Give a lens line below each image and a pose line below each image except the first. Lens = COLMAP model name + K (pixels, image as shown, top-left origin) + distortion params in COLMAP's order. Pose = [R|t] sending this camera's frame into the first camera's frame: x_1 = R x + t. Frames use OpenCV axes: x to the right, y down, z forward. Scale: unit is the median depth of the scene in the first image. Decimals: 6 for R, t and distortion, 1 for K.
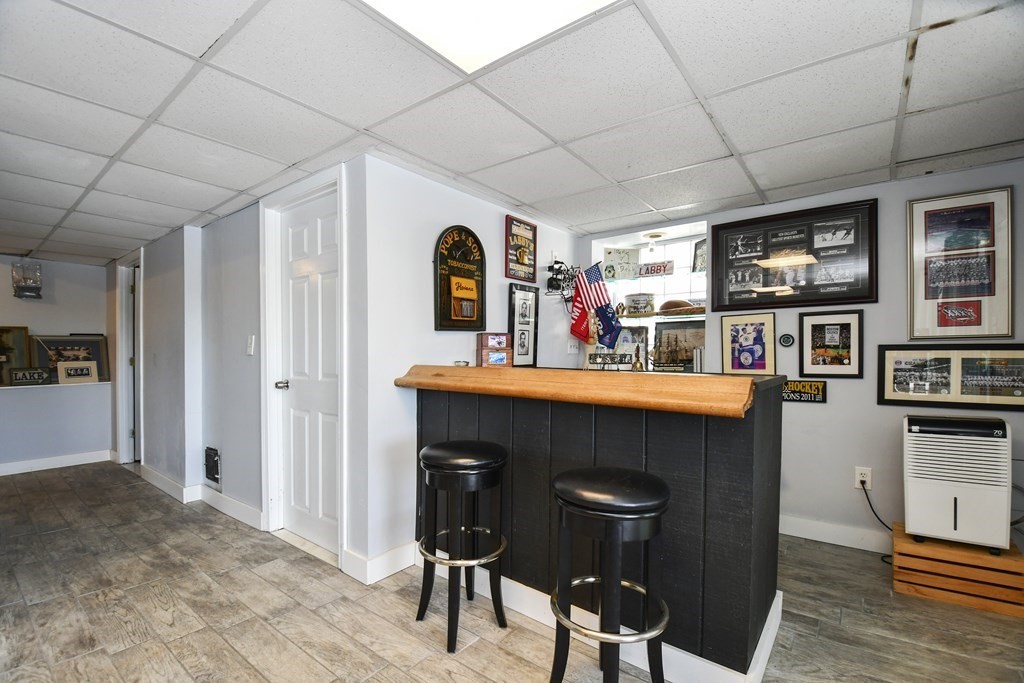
lens RADIAL K [[458.8, 0, 510.8], [0, 458.8, 358.9], [0, 0, 1]] dist [-0.027270, -0.000463]
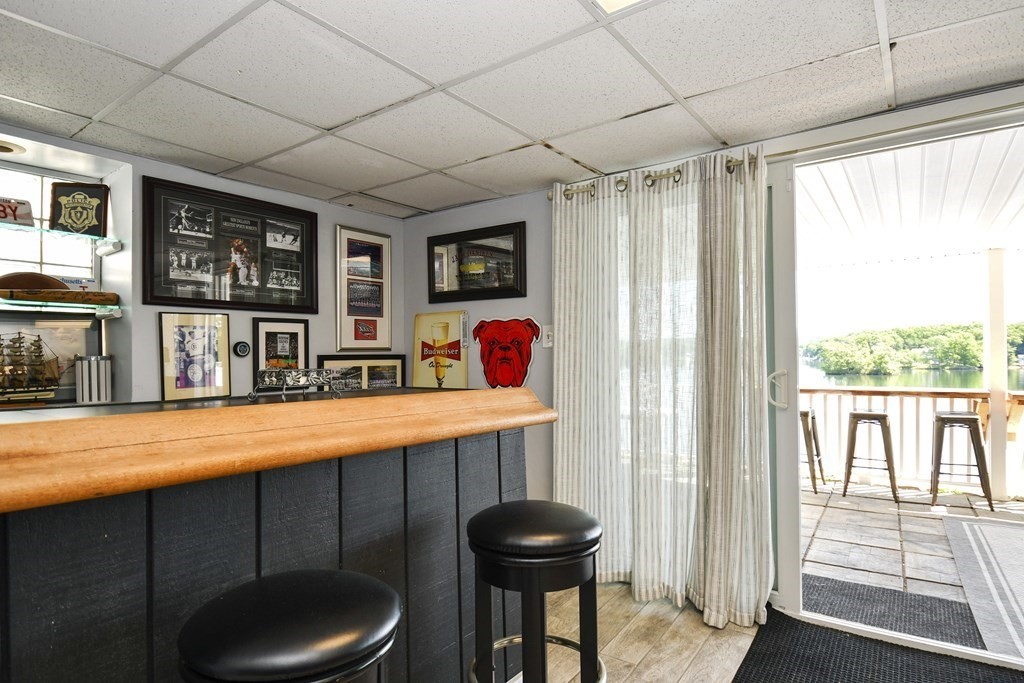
lens RADIAL K [[558.3, 0, 512.0], [0, 558.3, 341.5], [0, 0, 1]] dist [0.001378, 0.000211]
pose [[-0.034289, 0.027905, 0.999022, -0.455094], [0.024350, 0.999337, -0.027078, -0.016141], [-0.999115, 0.023398, -0.034946, 0.578085]]
